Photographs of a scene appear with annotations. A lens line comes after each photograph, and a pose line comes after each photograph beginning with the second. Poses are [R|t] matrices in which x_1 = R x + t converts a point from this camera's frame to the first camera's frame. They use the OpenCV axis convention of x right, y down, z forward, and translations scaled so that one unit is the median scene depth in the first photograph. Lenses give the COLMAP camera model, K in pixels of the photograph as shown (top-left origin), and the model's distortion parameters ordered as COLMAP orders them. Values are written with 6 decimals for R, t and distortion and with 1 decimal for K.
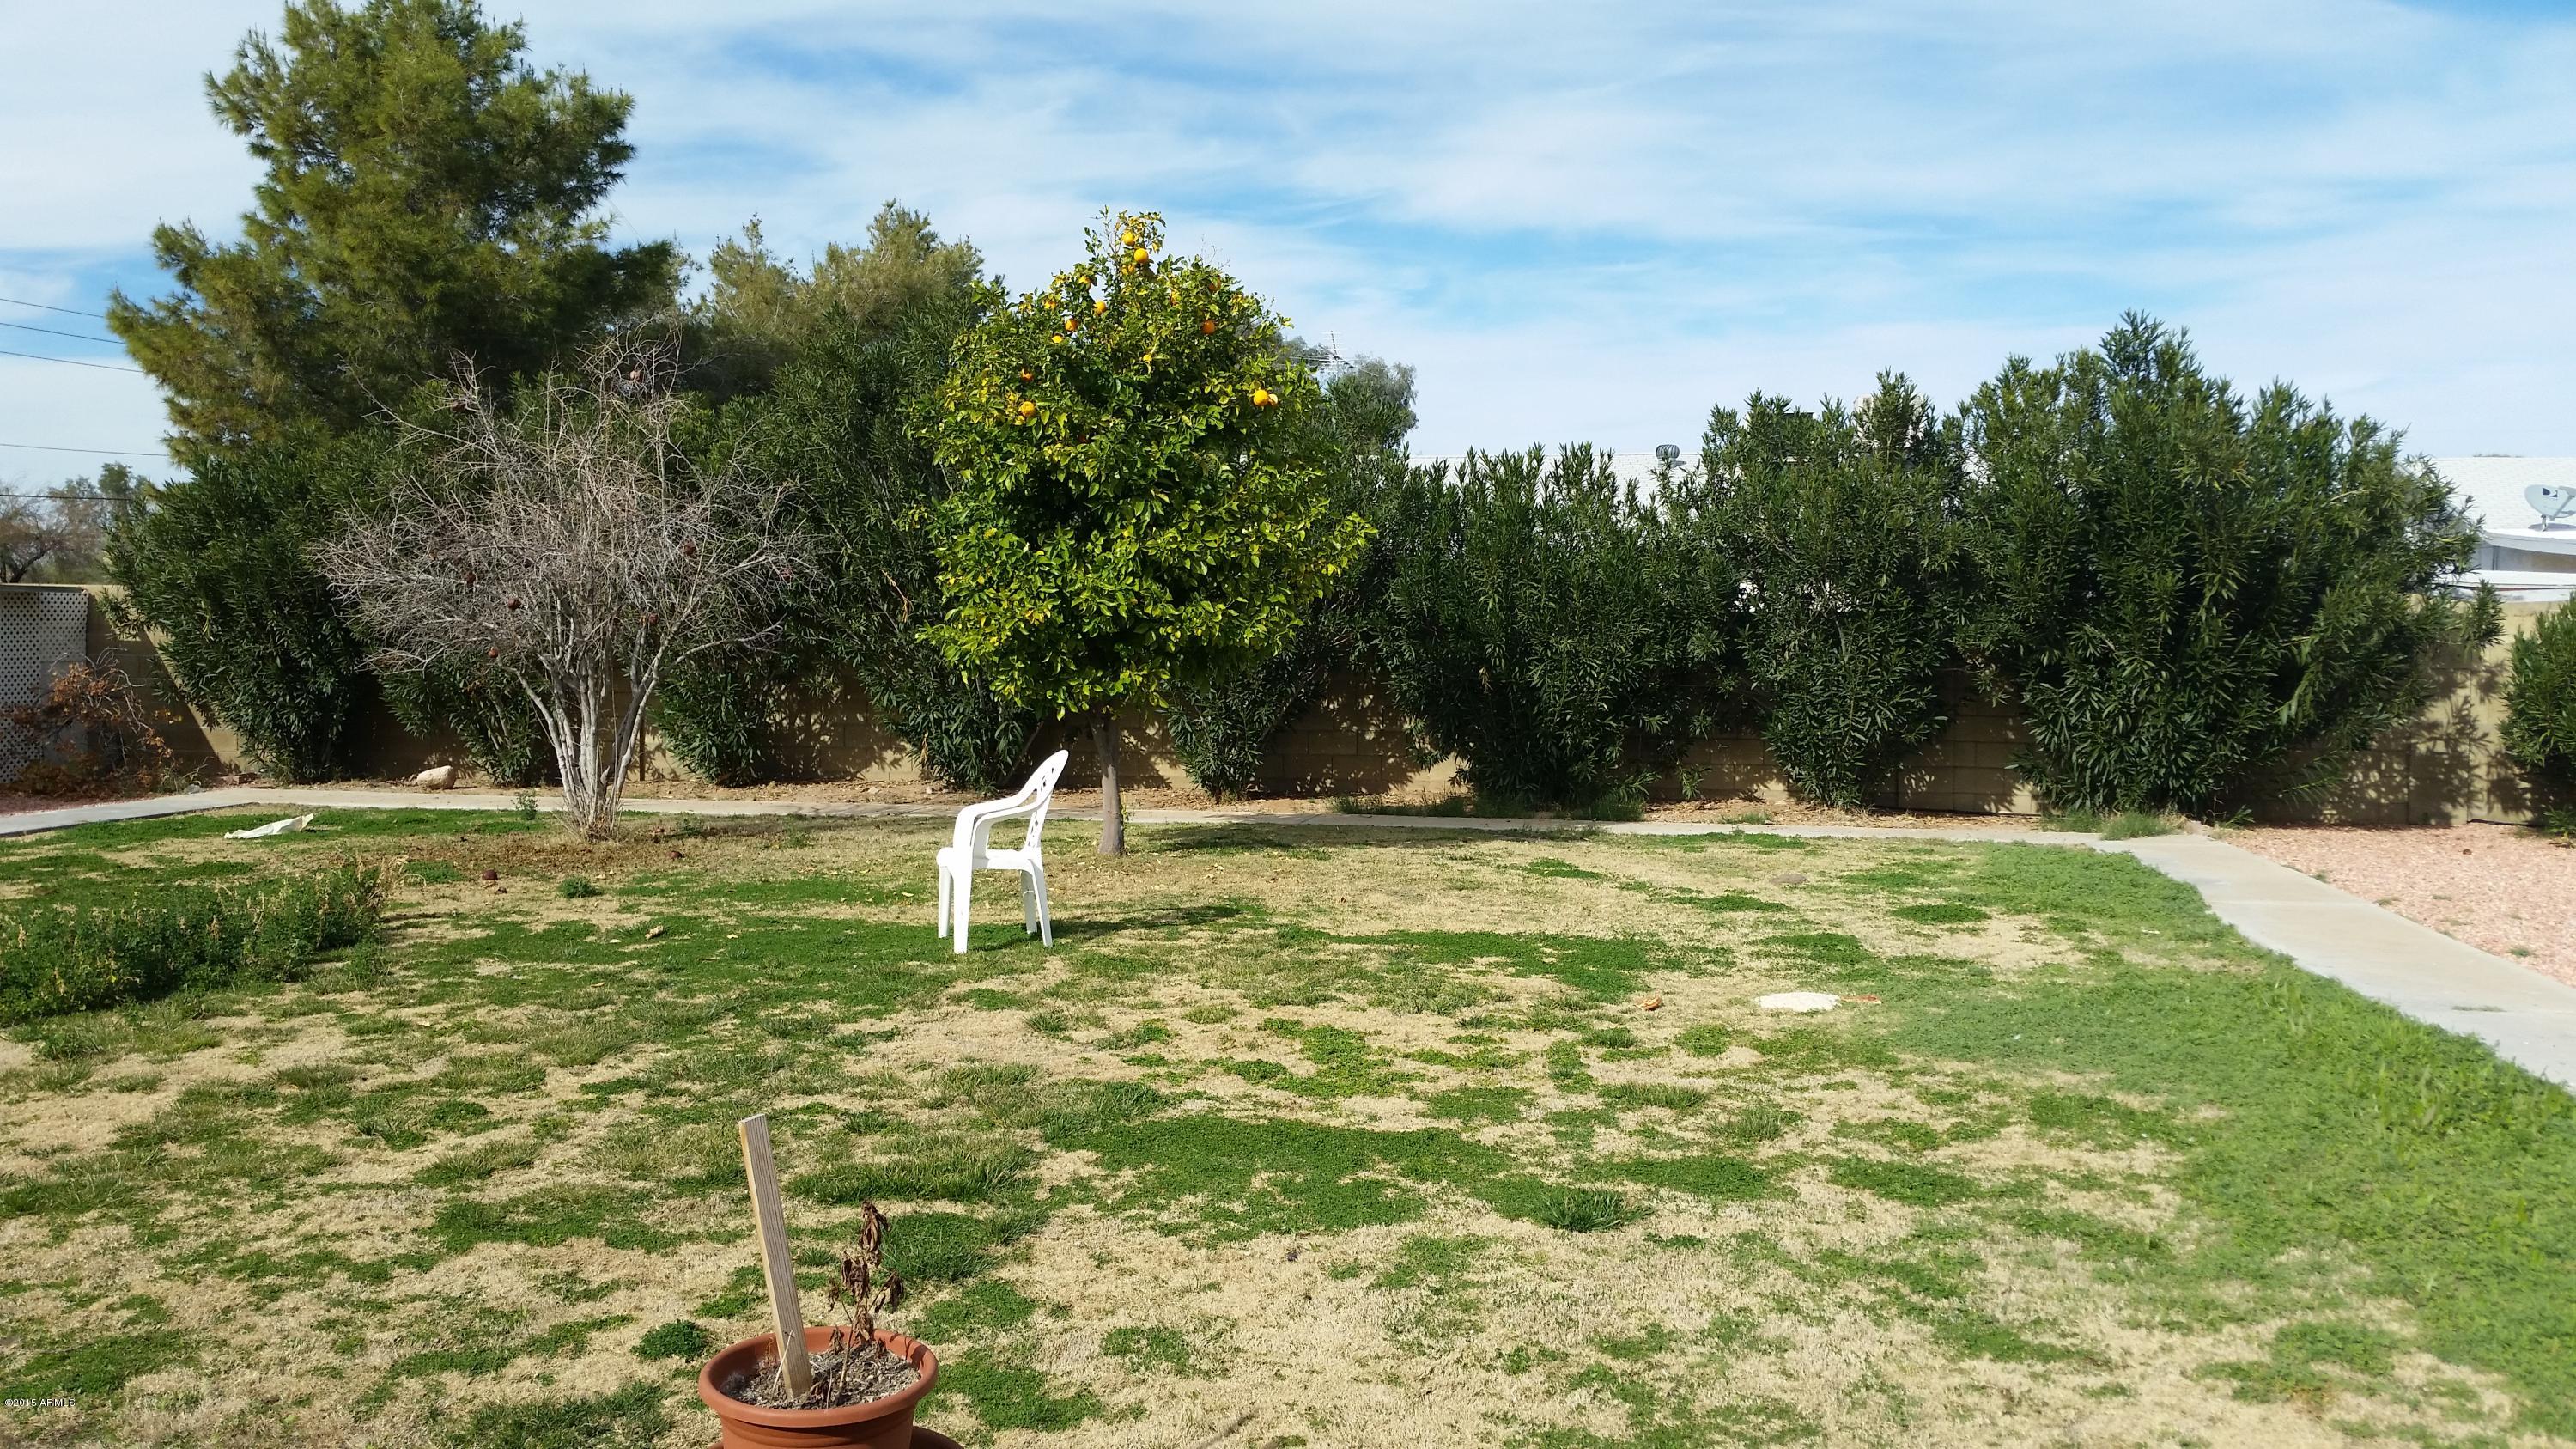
lens RADIAL K [[2224.4, 0, 1288.0], [0, 2224.4, 724.5], [0, 0, 1]] dist [0.167300, -0.350722]
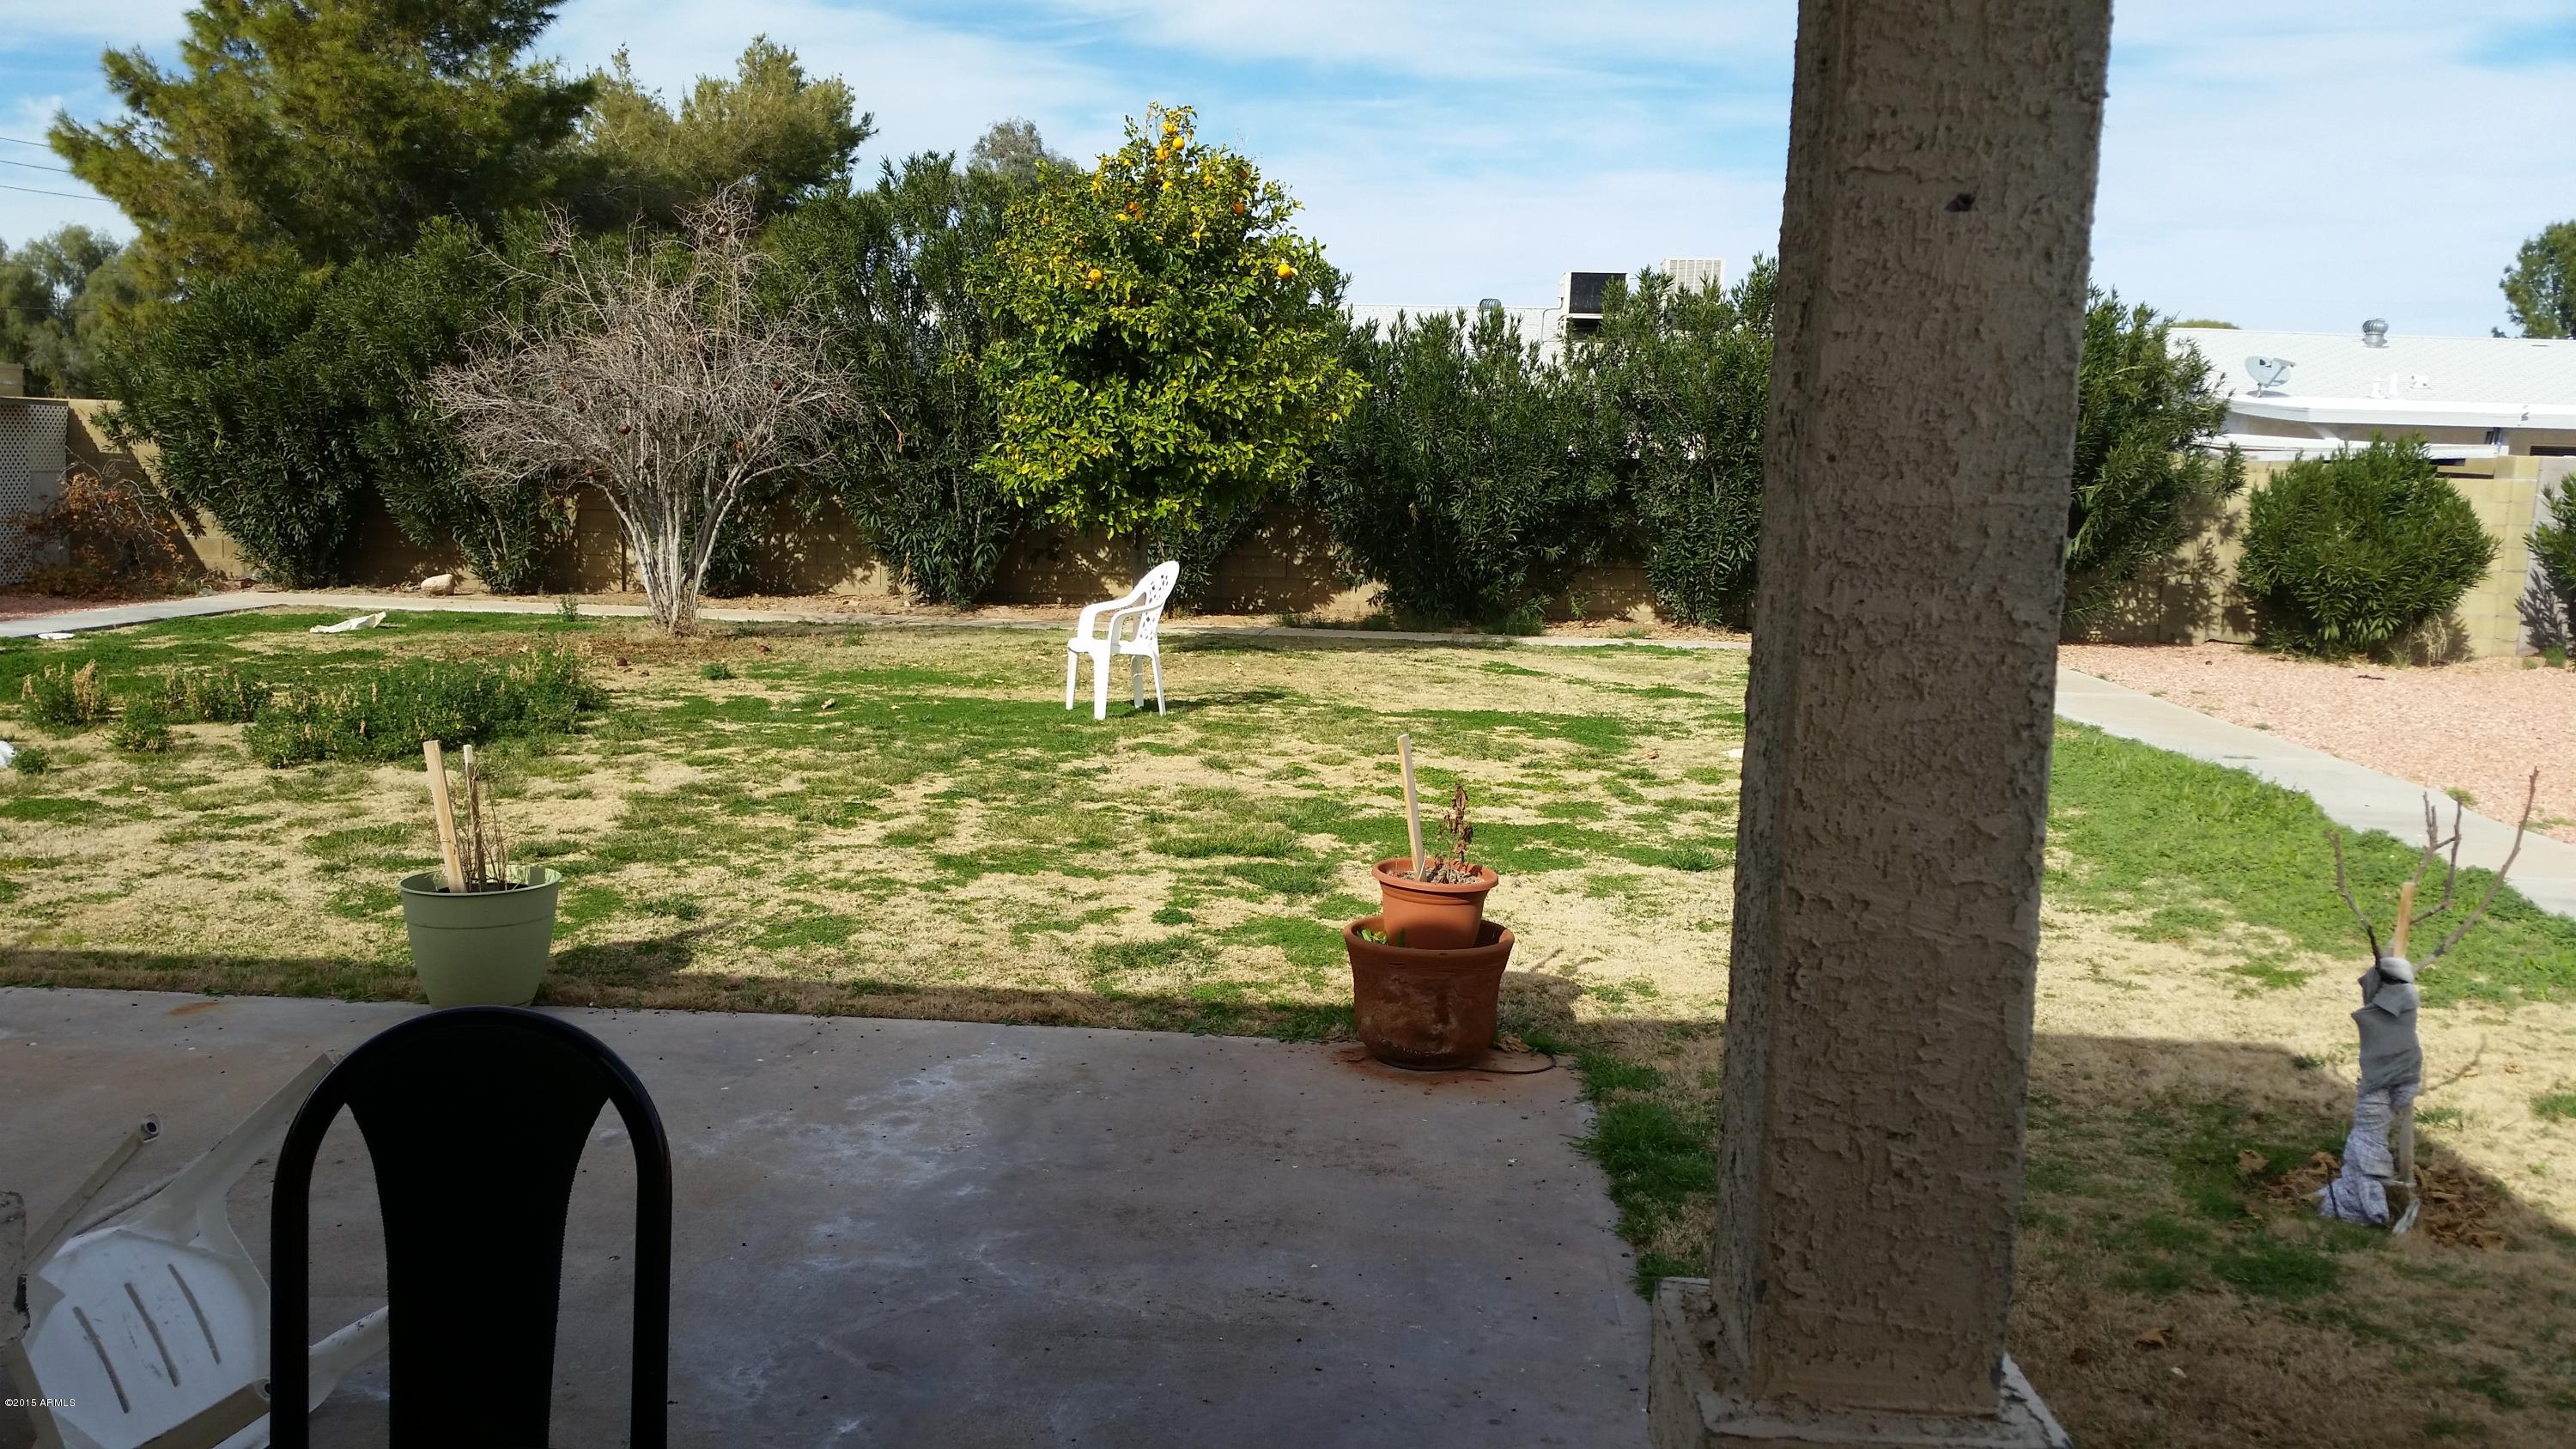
lens RADIAL K [[2224.4, 0, 1288.0], [0, 2224.4, 724.5], [0, 0, 1]] dist [0.167300, -0.350722]
pose [[0.993621, 0.006589, 0.112580, -0.110086], [-0.014691, 0.997348, 0.071289, 0.008139], [-0.111812, -0.072488, 0.991082, -0.159896]]
